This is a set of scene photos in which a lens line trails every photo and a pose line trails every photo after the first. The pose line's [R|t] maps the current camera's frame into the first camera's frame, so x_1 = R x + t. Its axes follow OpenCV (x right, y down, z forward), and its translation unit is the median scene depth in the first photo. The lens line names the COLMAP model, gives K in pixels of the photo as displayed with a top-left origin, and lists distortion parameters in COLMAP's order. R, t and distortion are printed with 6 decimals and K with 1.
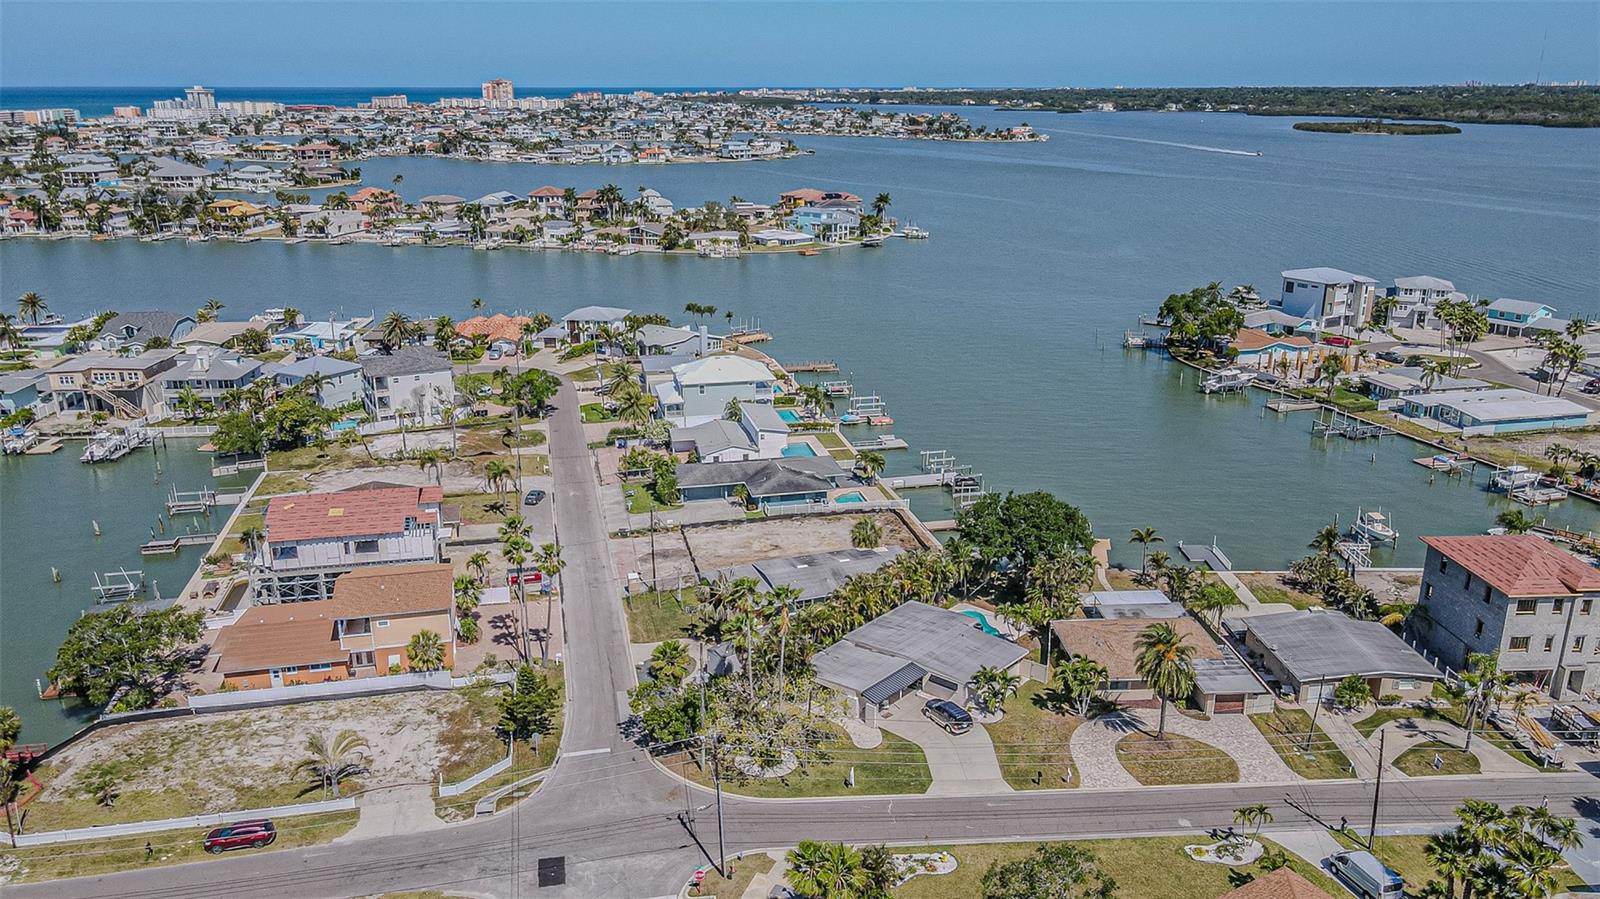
lens RADIAL K [[1190.9, 0, 804.2], [0, 1190.9, 444.9], [0, 0, 1]] dist [-0.003052, 0.036393]
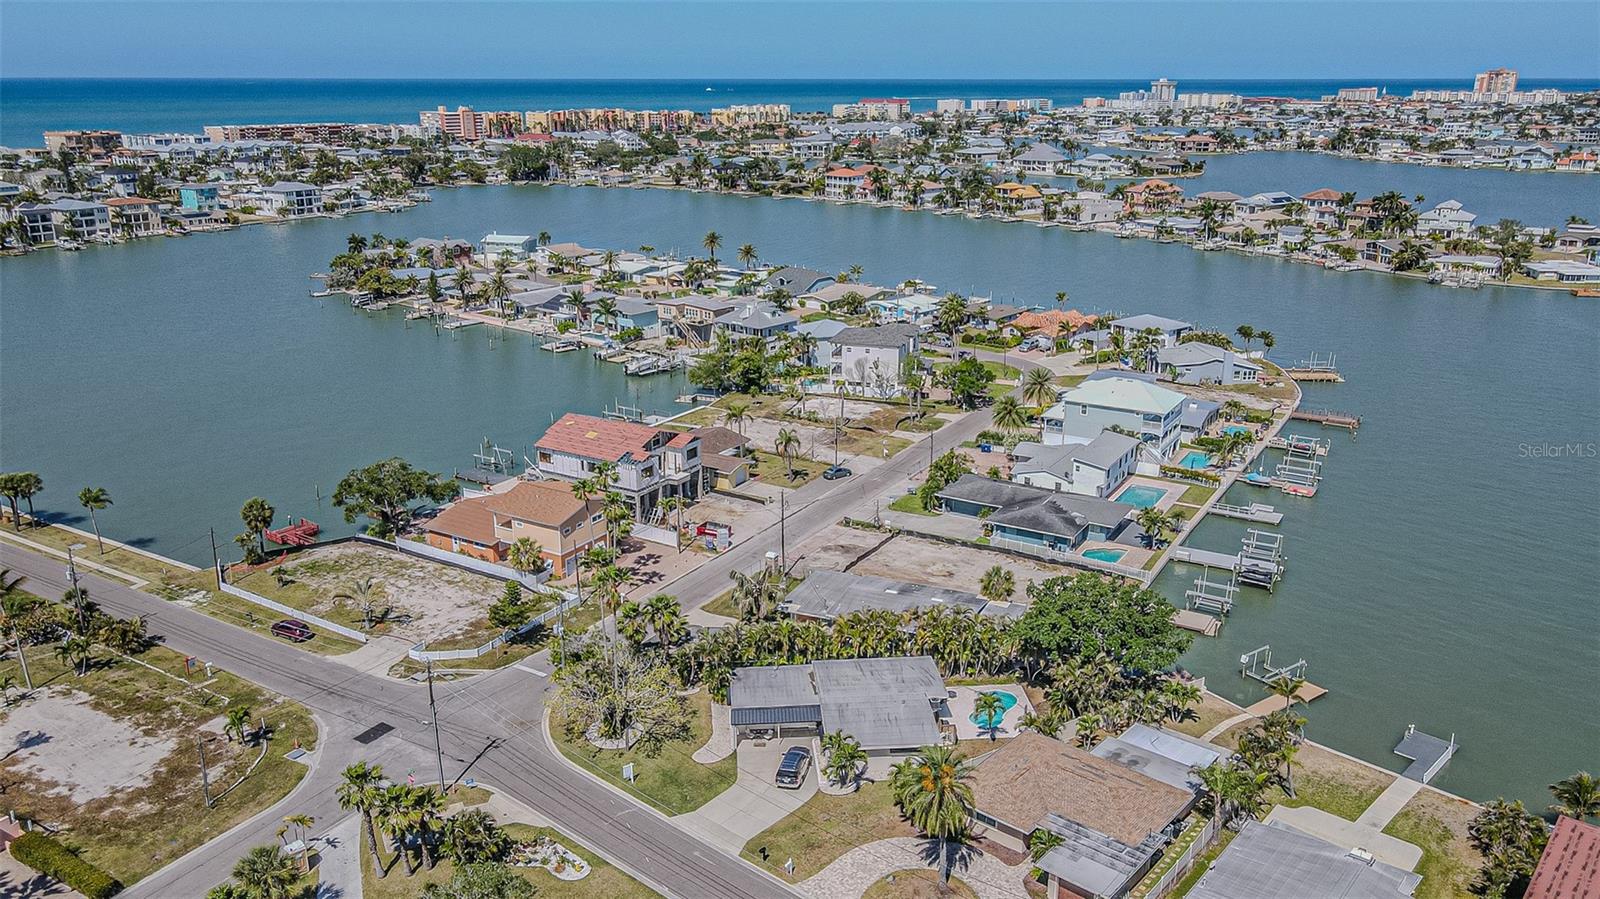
lens RADIAL K [[1212.5, 0, 800.0], [0, 1212.5, 449.5], [0, 0, 1]] dist [-0.002506, 0.041286]
pose [[0.717294, 0.207685, -0.665098, 0.175353], [-0.204725, 0.975231, 0.083735, -0.022729], [0.666015, 0.076099, 0.742046, 0.074042]]
